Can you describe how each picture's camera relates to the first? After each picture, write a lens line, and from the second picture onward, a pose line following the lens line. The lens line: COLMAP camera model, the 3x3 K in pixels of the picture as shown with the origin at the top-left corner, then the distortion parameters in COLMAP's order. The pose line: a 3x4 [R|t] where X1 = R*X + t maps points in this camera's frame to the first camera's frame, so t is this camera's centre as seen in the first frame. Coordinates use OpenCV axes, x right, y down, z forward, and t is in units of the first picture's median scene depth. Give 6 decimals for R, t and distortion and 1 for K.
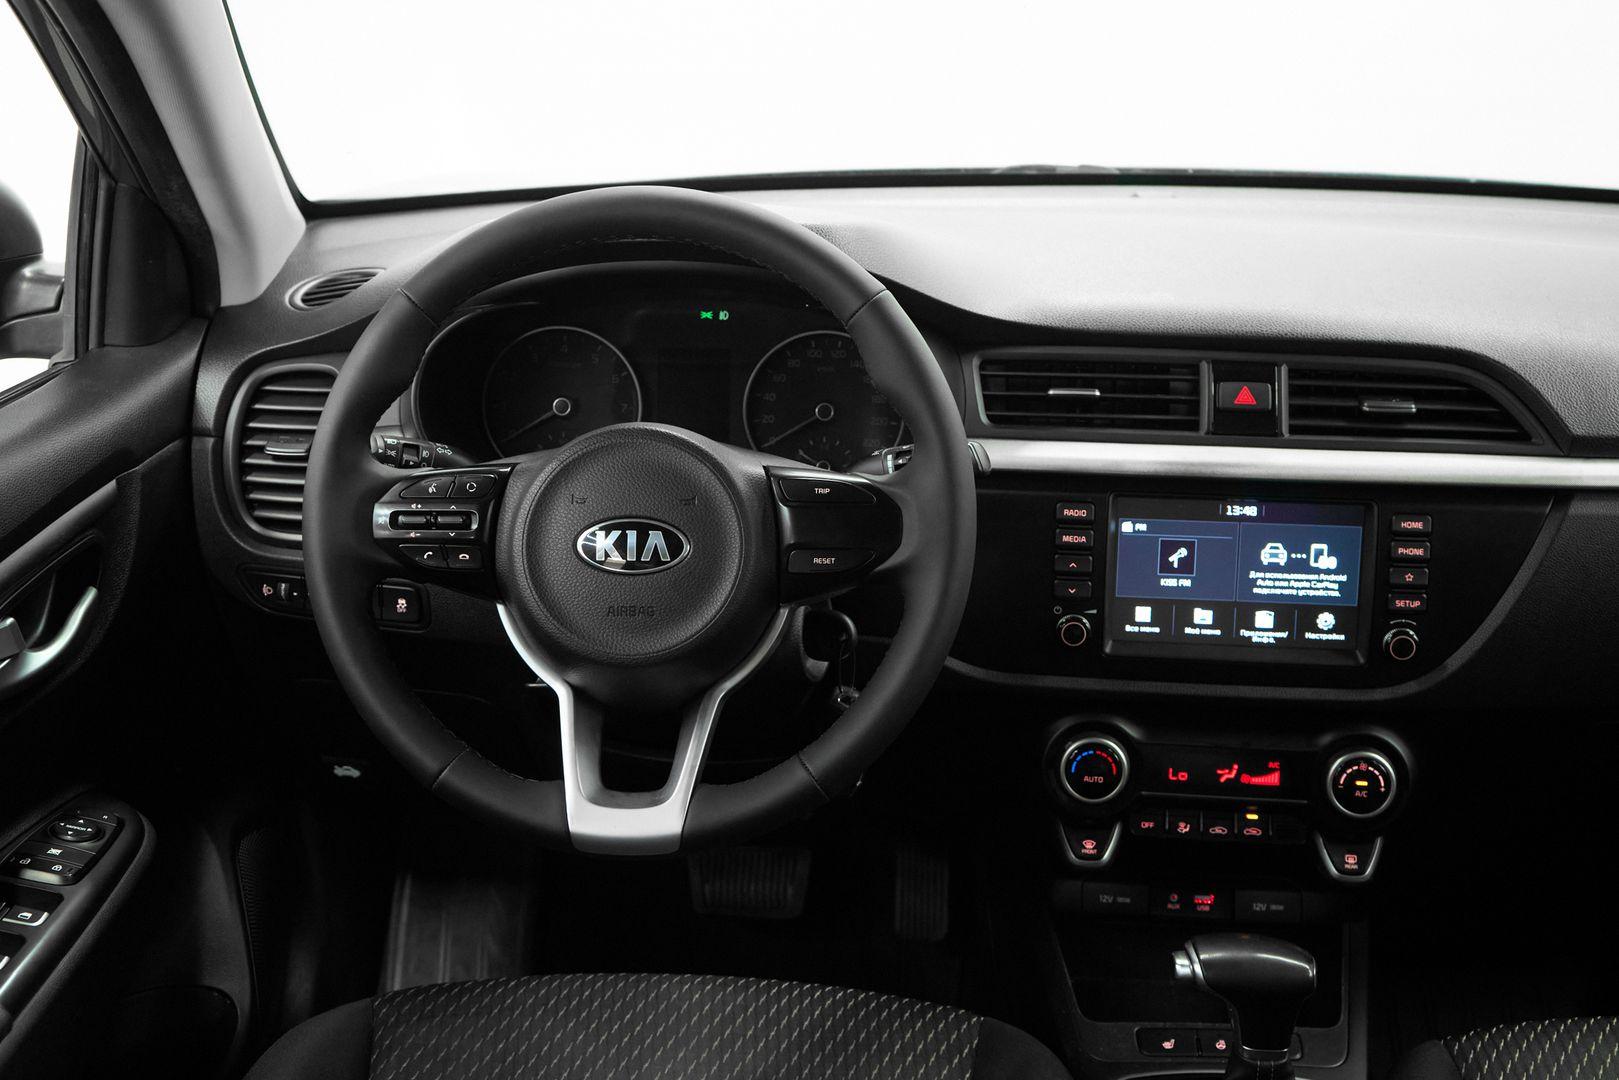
lens RADIAL K [[2092.3, 0, 812.3], [0, 2092.3, 543.3], [0, 0, 1]] dist [0.047213, 0.000000]
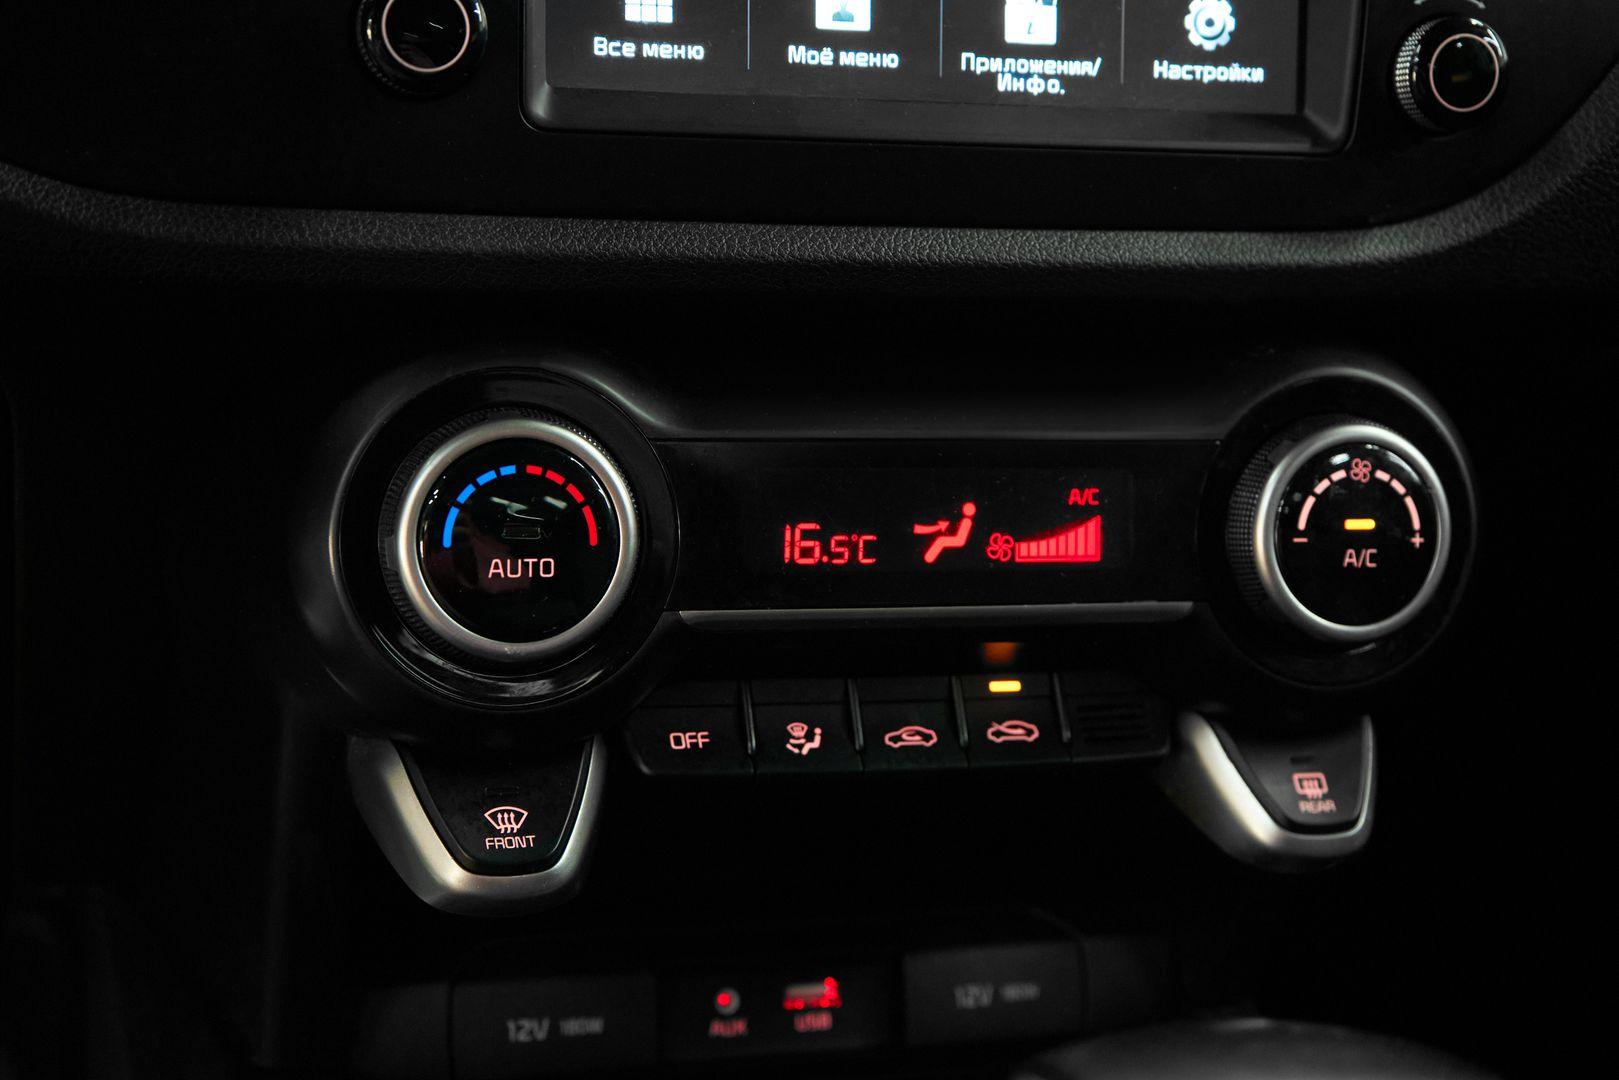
lens RADIAL K [[2442.5, 0, 813.9], [0, 2442.5, 526.9], [0, 0, 1]] dist [0.058957, 0.000000]
pose [[0.926737, -0.043213, 0.373218, 0.049466], [0.074599, 0.994750, -0.070059, 0.133937], [-0.368231, 0.092768, 0.925095, 0.690329]]
